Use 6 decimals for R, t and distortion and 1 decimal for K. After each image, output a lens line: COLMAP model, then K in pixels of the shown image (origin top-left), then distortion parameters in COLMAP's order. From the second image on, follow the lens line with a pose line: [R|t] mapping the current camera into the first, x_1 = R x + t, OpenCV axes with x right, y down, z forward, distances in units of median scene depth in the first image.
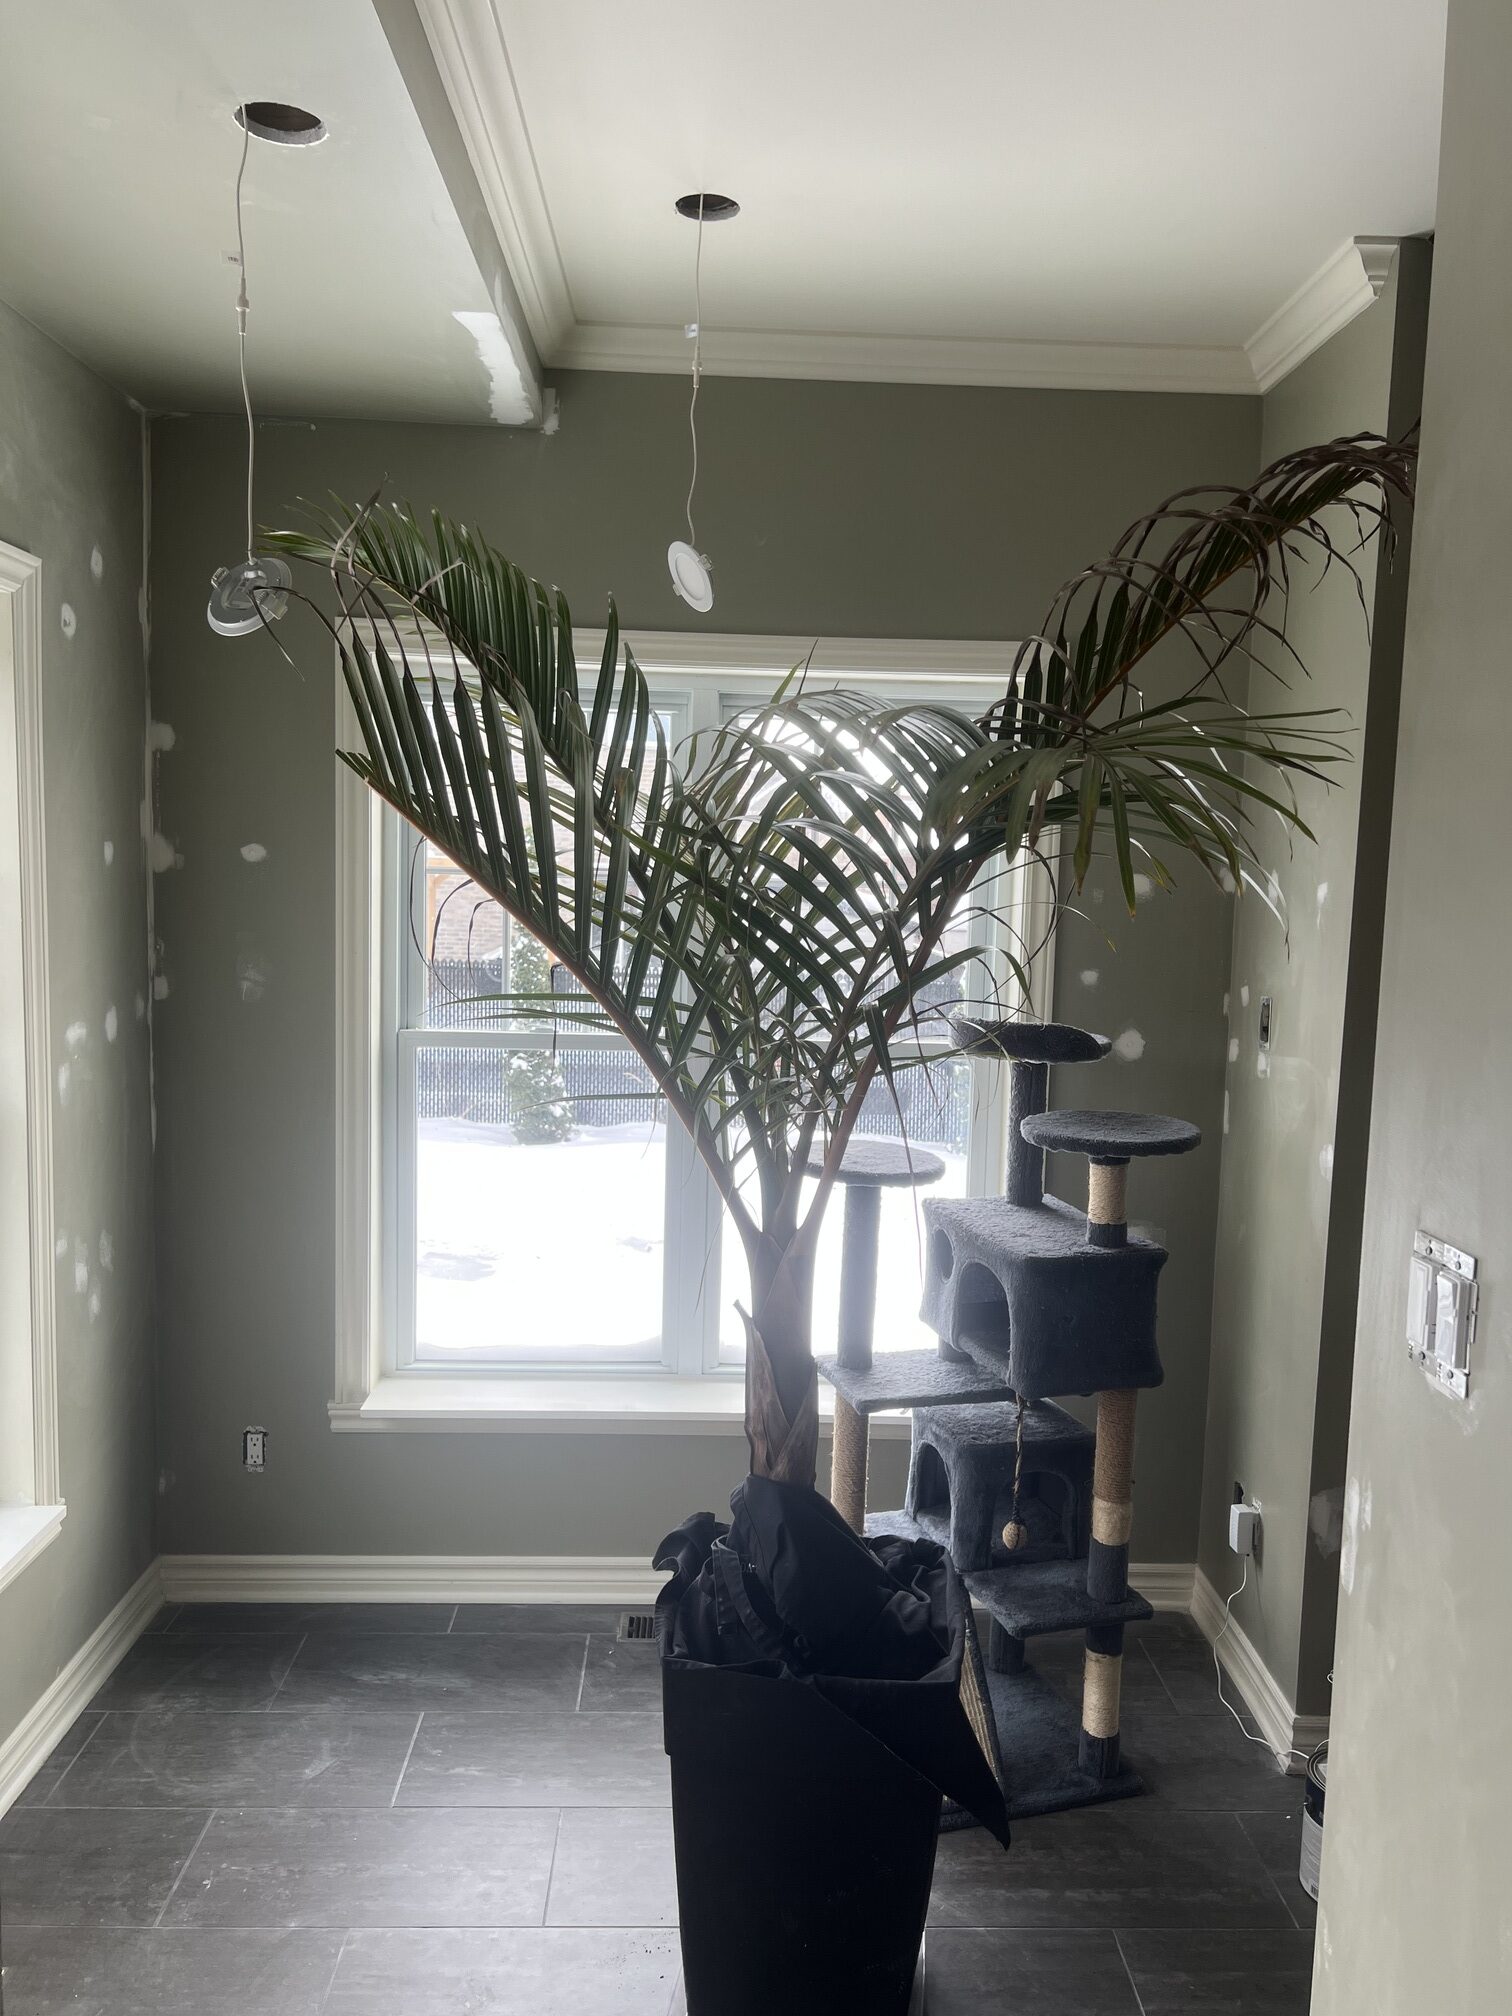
lens RADIAL K [[1534.3, 0, 752.9], [0, 1534.3, 1008.7], [0, 0, 1]] dist [0.060258, -0.050438]
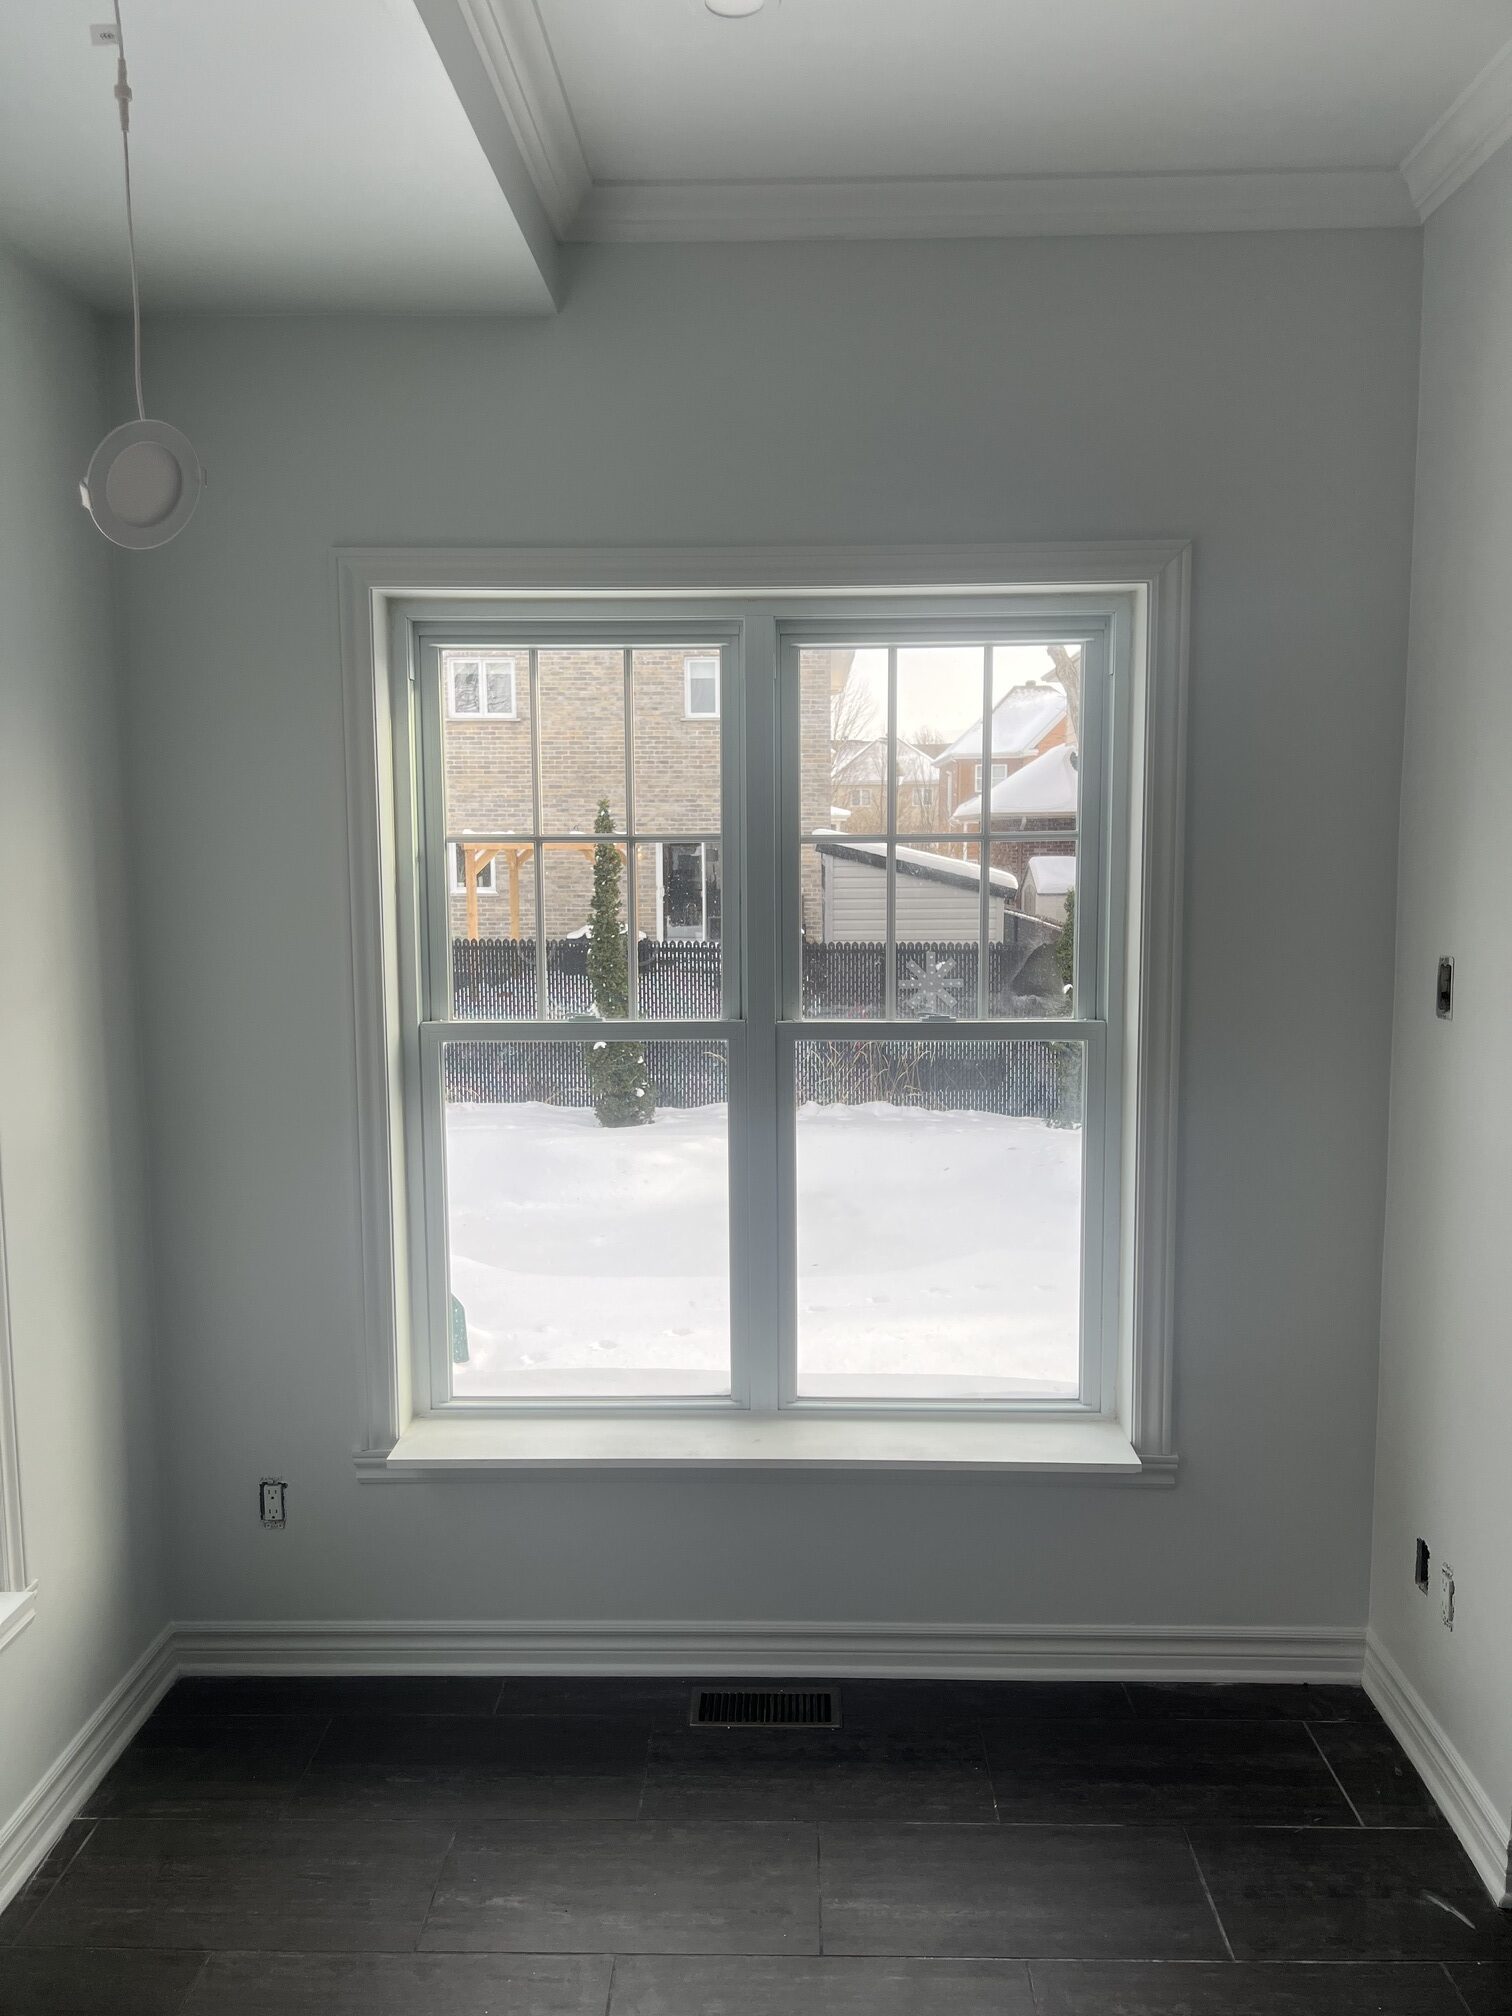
lens RADIAL K [[1534.3, 0, 765.4], [0, 1534.3, 1006.1], [0, 0, 1]] dist [0.060258, -0.050438]
pose [[0.998457, -0.026210, -0.048955, 0.008495], [0.026992, 0.999517, 0.015392, -0.003593], [0.048528, -0.016689, 0.998682, 0.142212]]
